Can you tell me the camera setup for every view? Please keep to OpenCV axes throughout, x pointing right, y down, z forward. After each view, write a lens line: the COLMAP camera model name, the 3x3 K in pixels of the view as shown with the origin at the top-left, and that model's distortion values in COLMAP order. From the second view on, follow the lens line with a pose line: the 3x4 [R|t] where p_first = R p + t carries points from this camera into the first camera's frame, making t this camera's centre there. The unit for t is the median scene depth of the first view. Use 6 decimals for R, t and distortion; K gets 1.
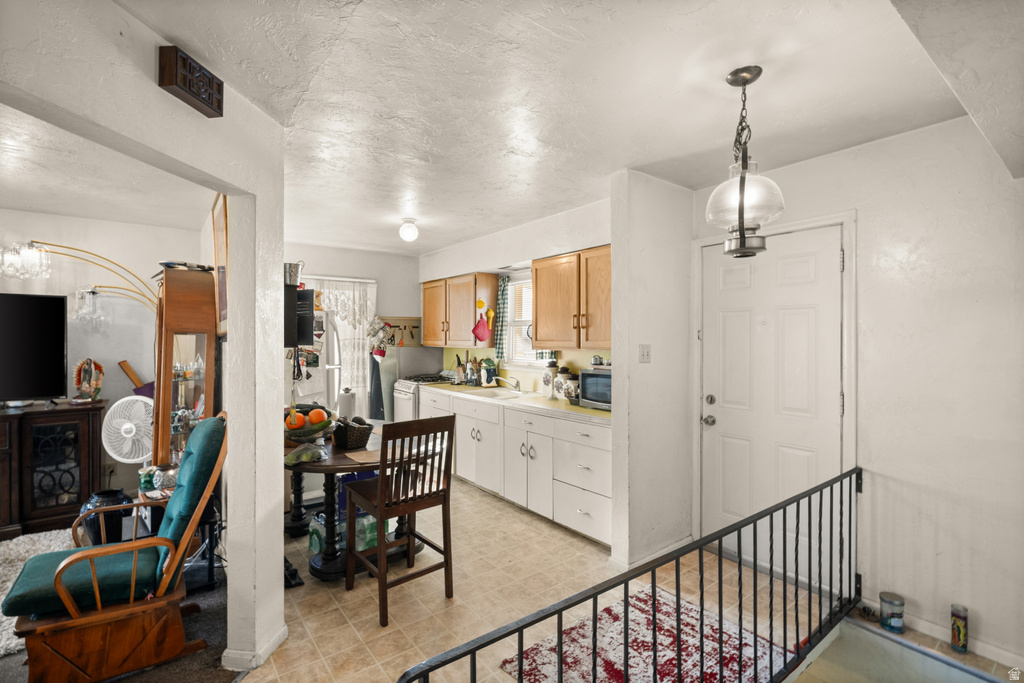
lens RADIAL K [[463.1, 0, 509.6], [0, 463.1, 339.4], [0, 0, 1]] dist [0.000026, -0.000107]
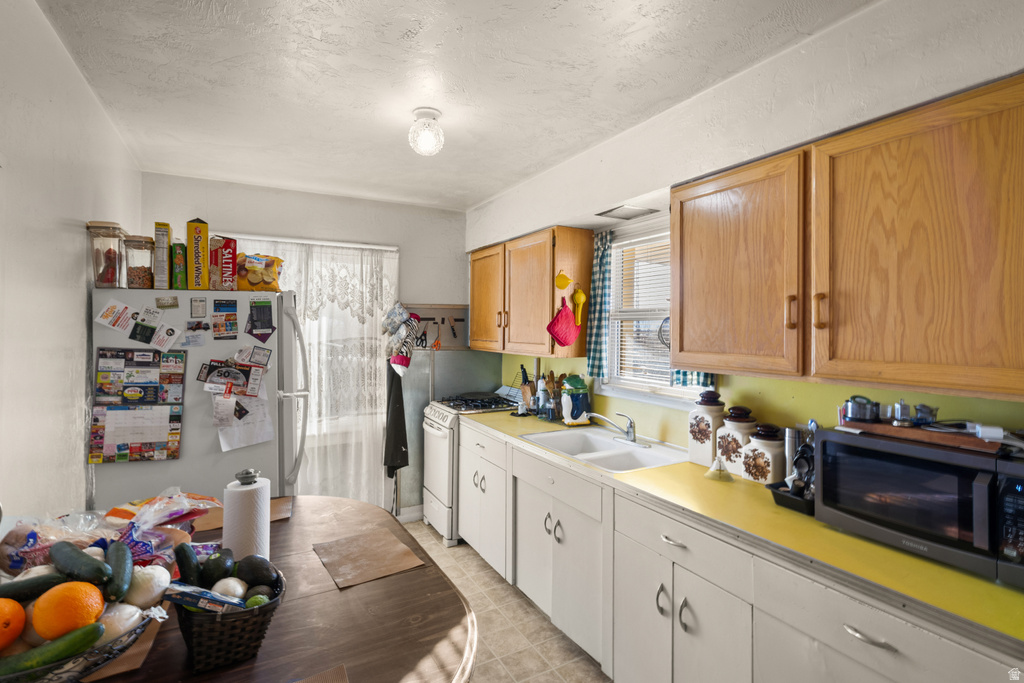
lens RADIAL K [[492.5, 0, 512.7], [0, 492.5, 325.0], [0, 0, 1]] dist [-0.001261, -0.000063]
pose [[0.989659, 0.006152, -0.143309, -0.035159], [-0.007859, 0.999905, -0.011344, -0.014209], [0.143225, 0.012353, 0.989613, 0.384455]]
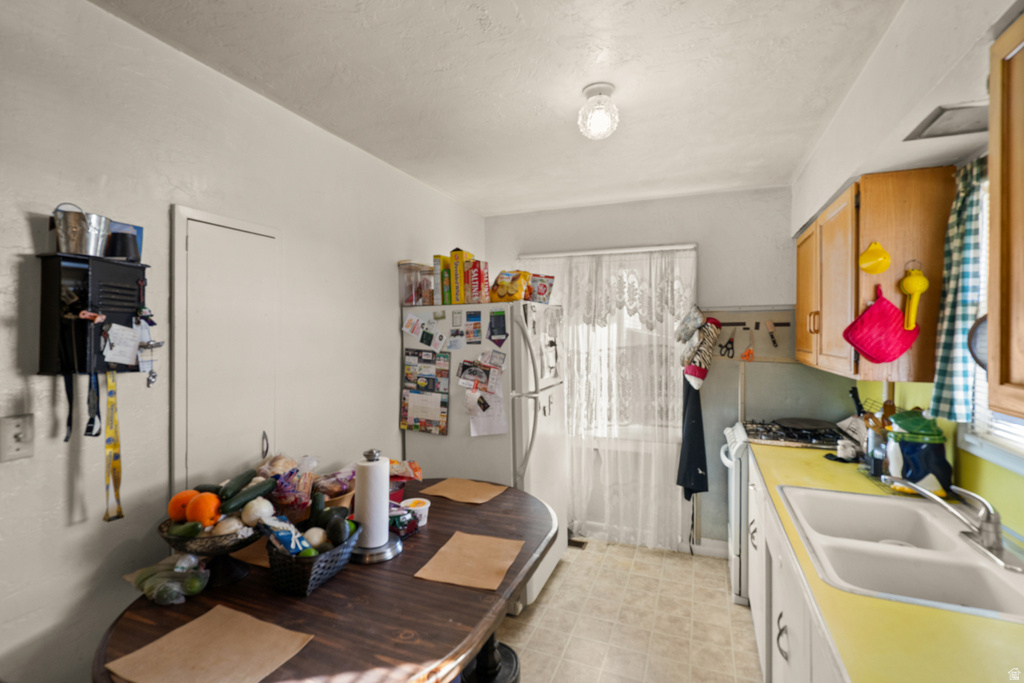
lens RADIAL K [[472.1, 0, 507.1], [0, 472.1, 336.1], [0, 0, 1]] dist [-0.000224, 0.000247]
pose [[0.507743, 0.007801, -0.861473, 0.108852], [-0.008846, 0.999953, 0.003842, -0.015100], [0.861463, 0.005670, 0.507788, 0.556899]]
